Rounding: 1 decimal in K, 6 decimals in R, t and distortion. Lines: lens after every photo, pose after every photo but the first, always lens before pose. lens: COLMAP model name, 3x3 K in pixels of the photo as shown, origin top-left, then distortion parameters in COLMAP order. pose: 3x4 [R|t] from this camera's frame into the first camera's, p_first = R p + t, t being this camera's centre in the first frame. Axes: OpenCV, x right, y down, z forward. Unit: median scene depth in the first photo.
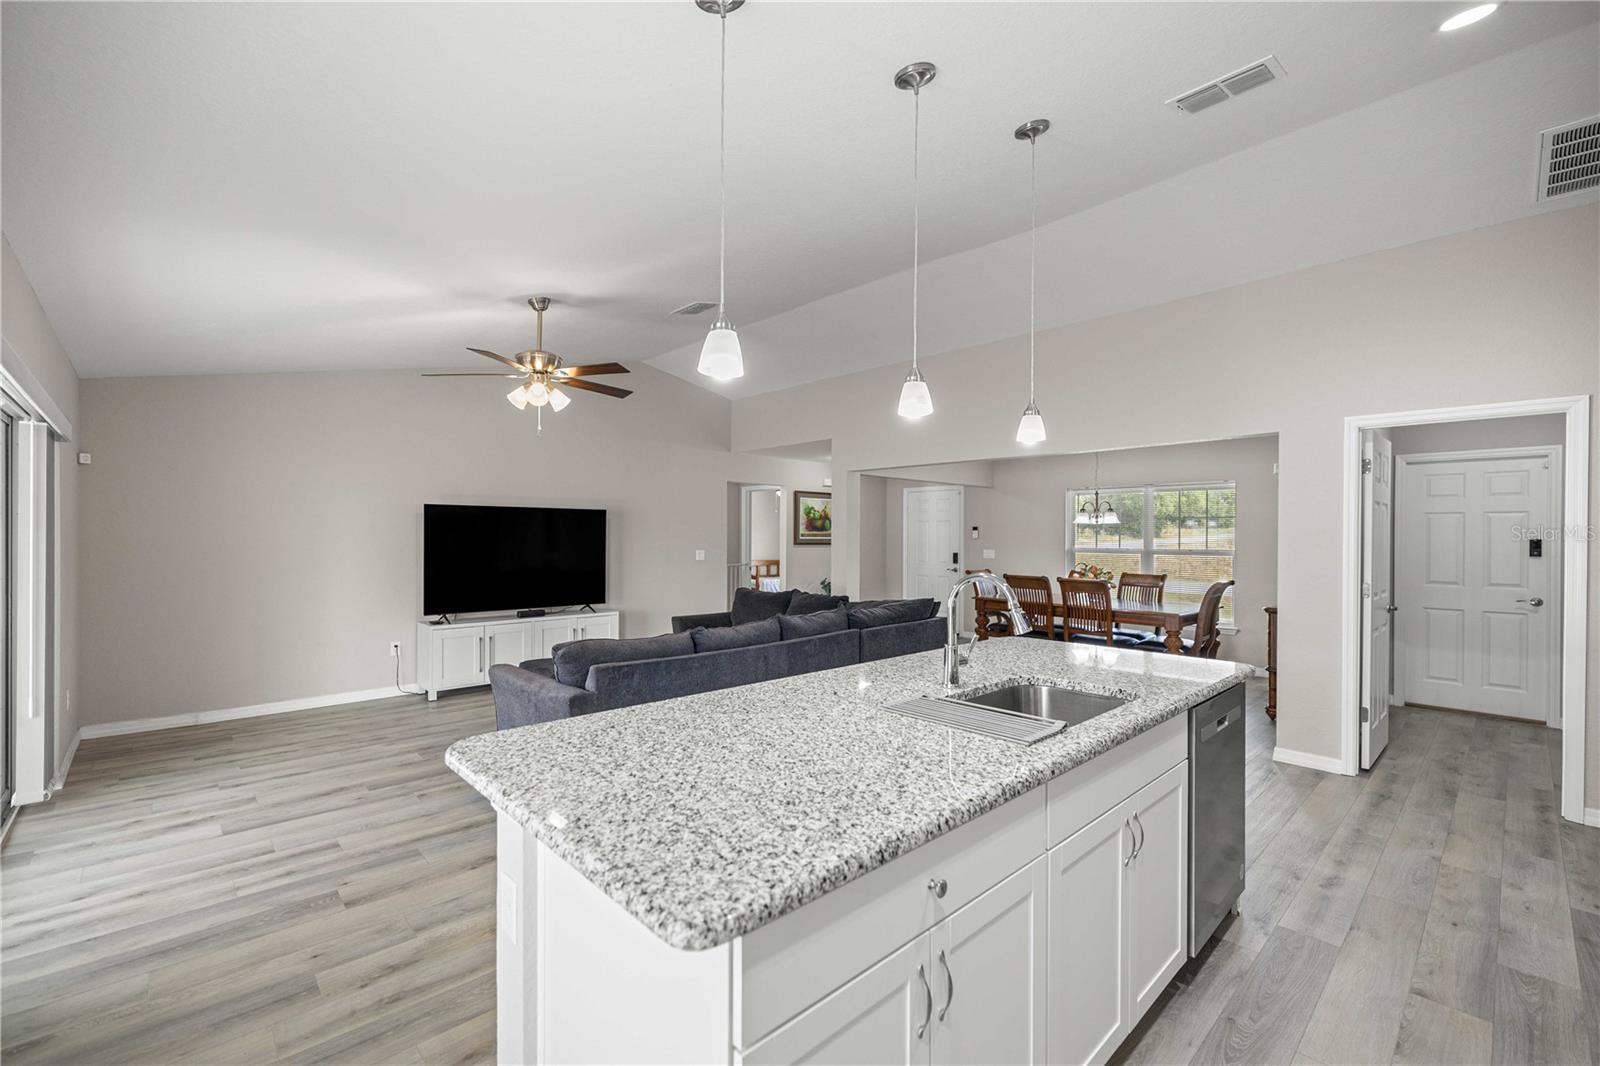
lens RADIAL K [[676.4, 0, 802.7], [0, 676.4, 536.9], [0, 0, 1]] dist [0.001093, 0.000064]
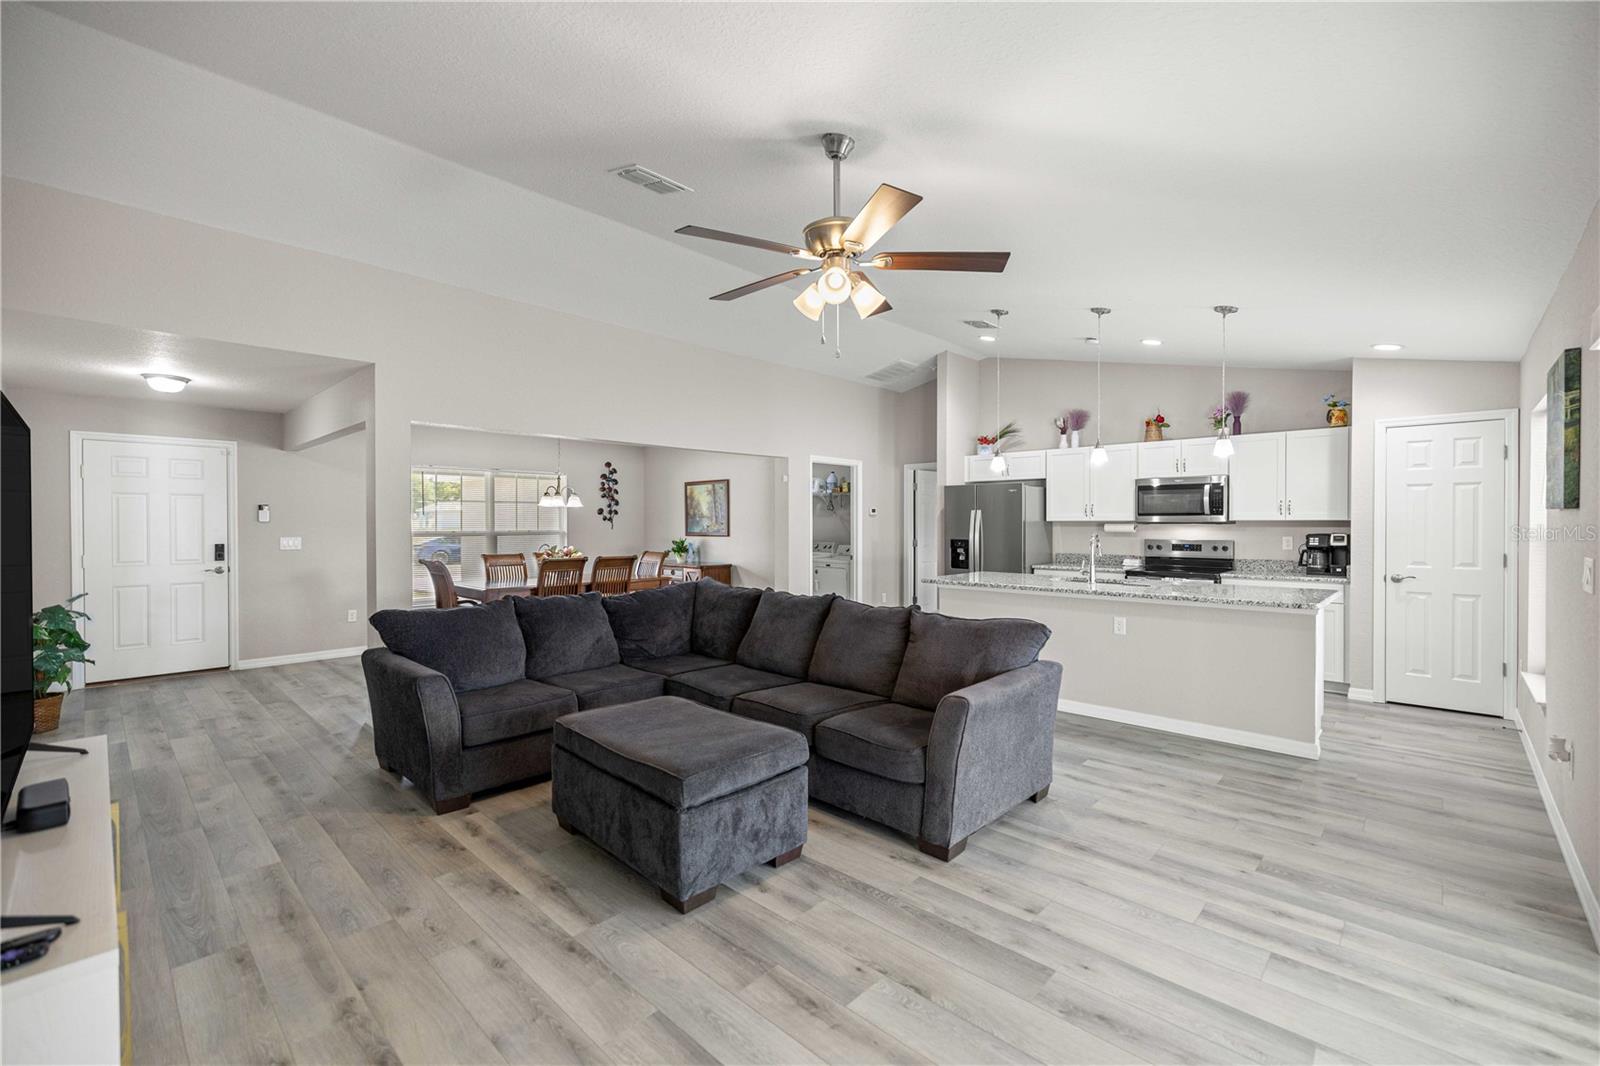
lens RADIAL K [[676.4, 0, 801.1], [0, 676.4, 530.7], [0, 0, 1]] dist [0.001093, 0.000064]
pose [[-0.053495, -0.014957, 0.998456, -0.757308], [0.001460, 0.999886, 0.015057, 0.002849], [-0.998567, 0.002264, -0.053467, 0.794628]]
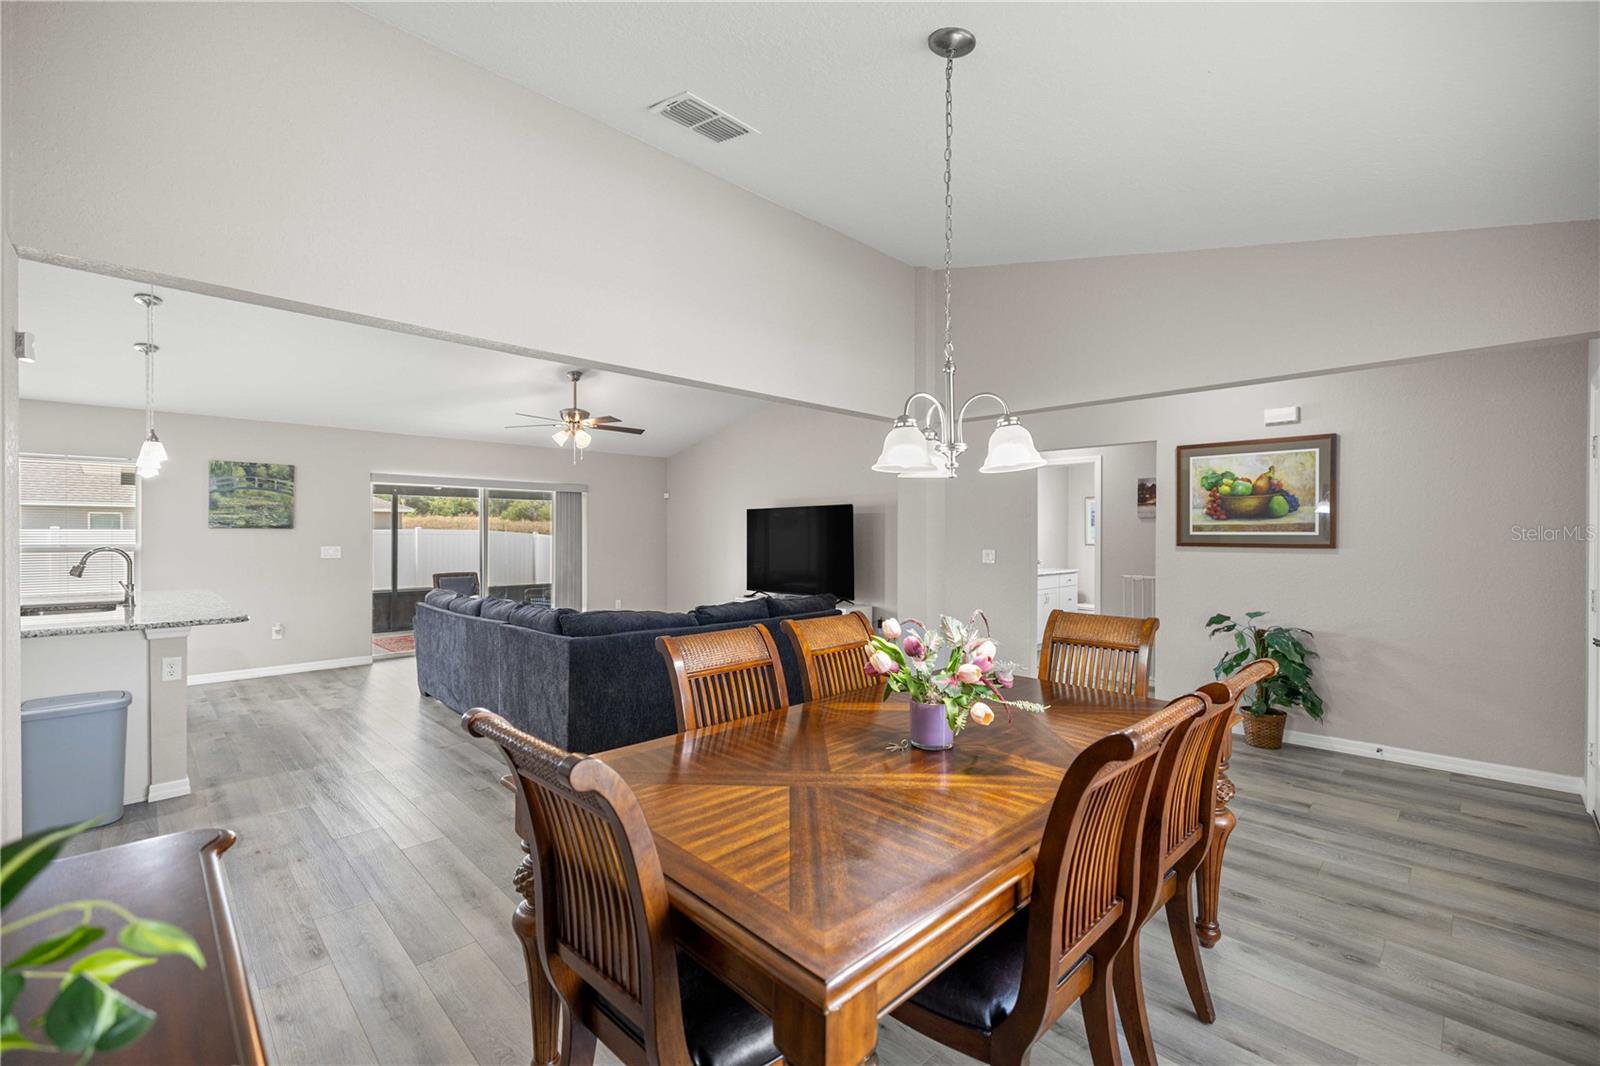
lens RADIAL K [[676.4, 0, 799.6], [0, 676.4, 532.0], [0, 0, 1]] dist [0.001093, 0.000064]
pose [[0.018701, -0.005349, -0.999811, 0.836189], [-0.001411, 0.999985, -0.005376, 0.005903], [0.999824, 0.001511, 0.018694, 1.095078]]
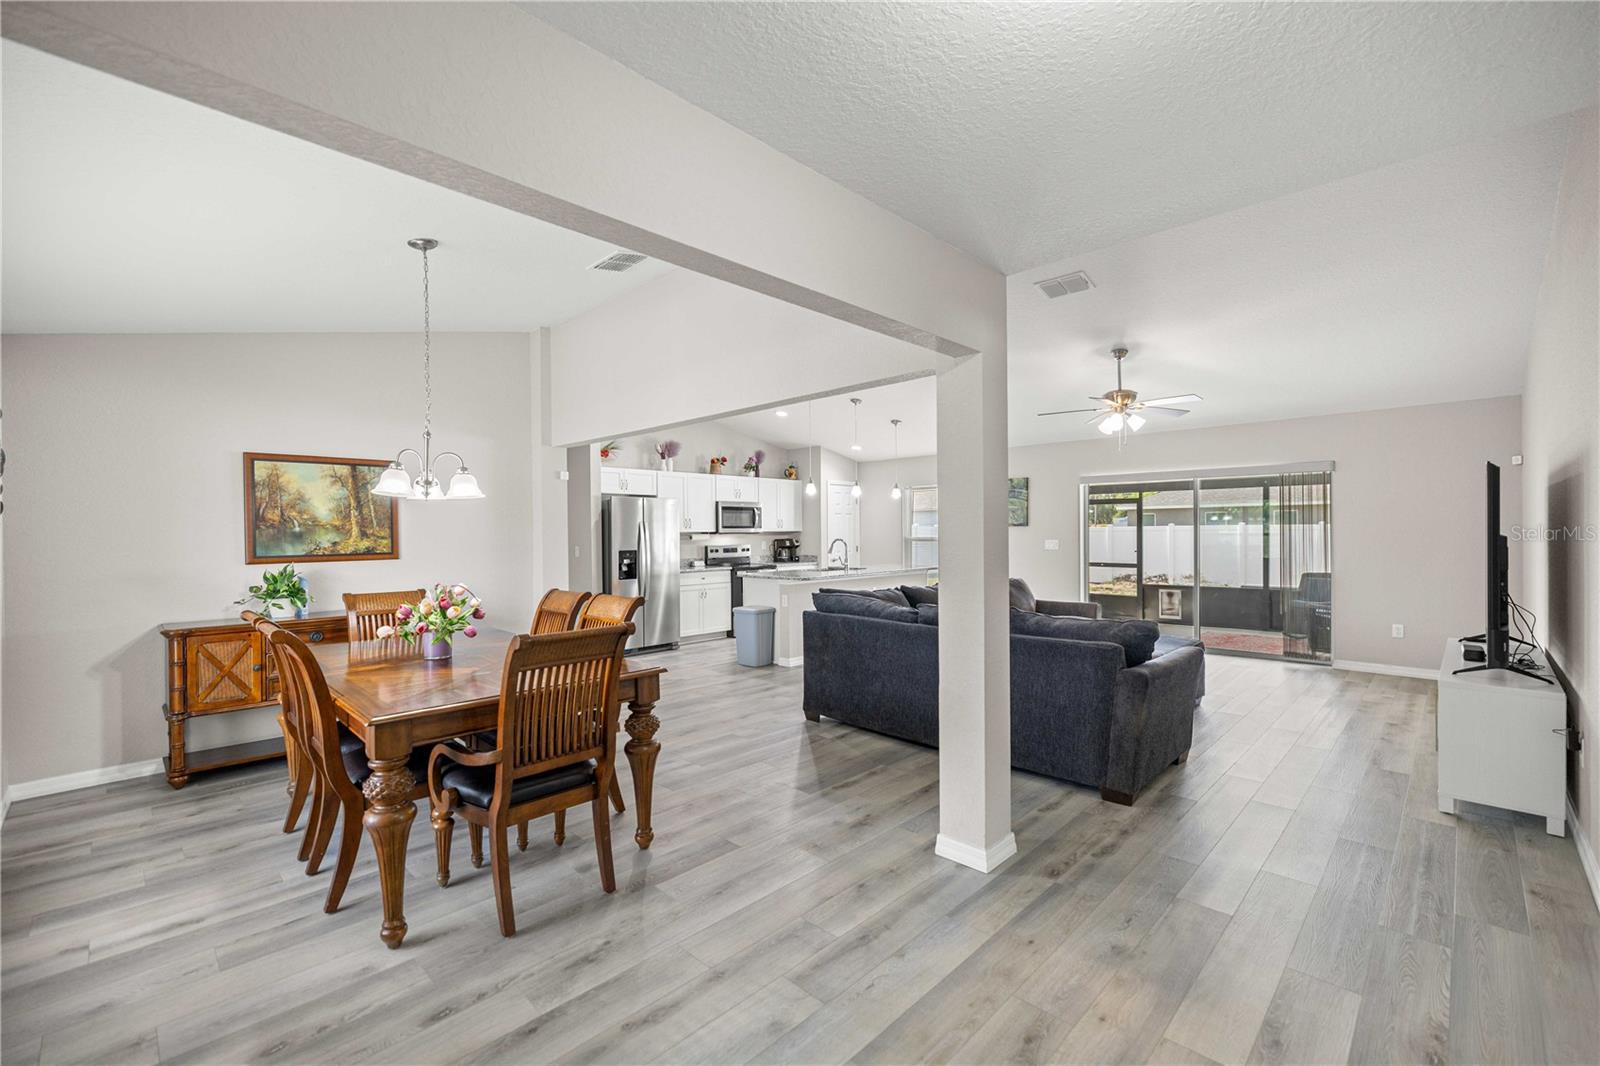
lens RADIAL K [[676.4, 0, 801.3], [0, 676.4, 539.6], [0, 0, 1]] dist [0.001093, 0.000064]
pose [[-0.999435, 0.005754, -0.033106, 0.217093], [0.005370, 0.999917, 0.011692, 0.004778], [0.033170, 0.011507, -0.999383, 1.741714]]
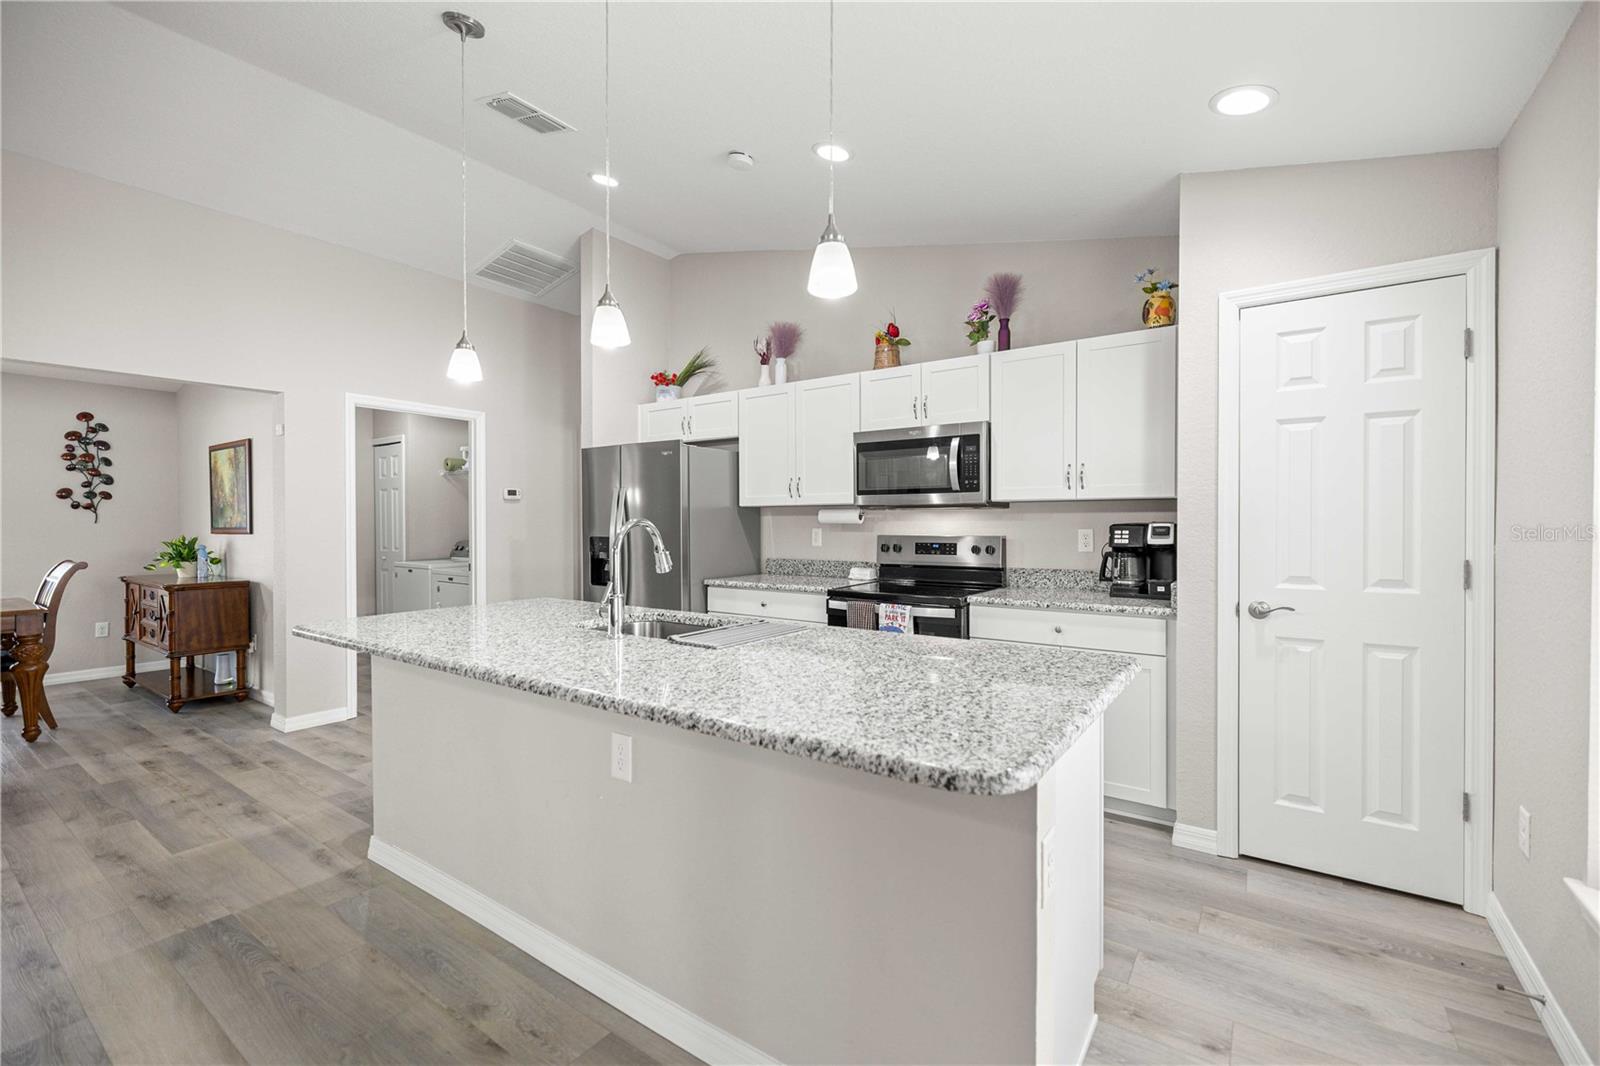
lens RADIAL K [[676.4, 0, 804.8], [0, 676.4, 531.9], [0, 0, 1]] dist [0.001093, 0.000064]
pose [[-0.200492, -0.016573, 0.979555, -0.292680], [0.002097, 0.999847, 0.017345, 0.020438], [-0.979693, 0.005532, -0.200427, 0.352203]]
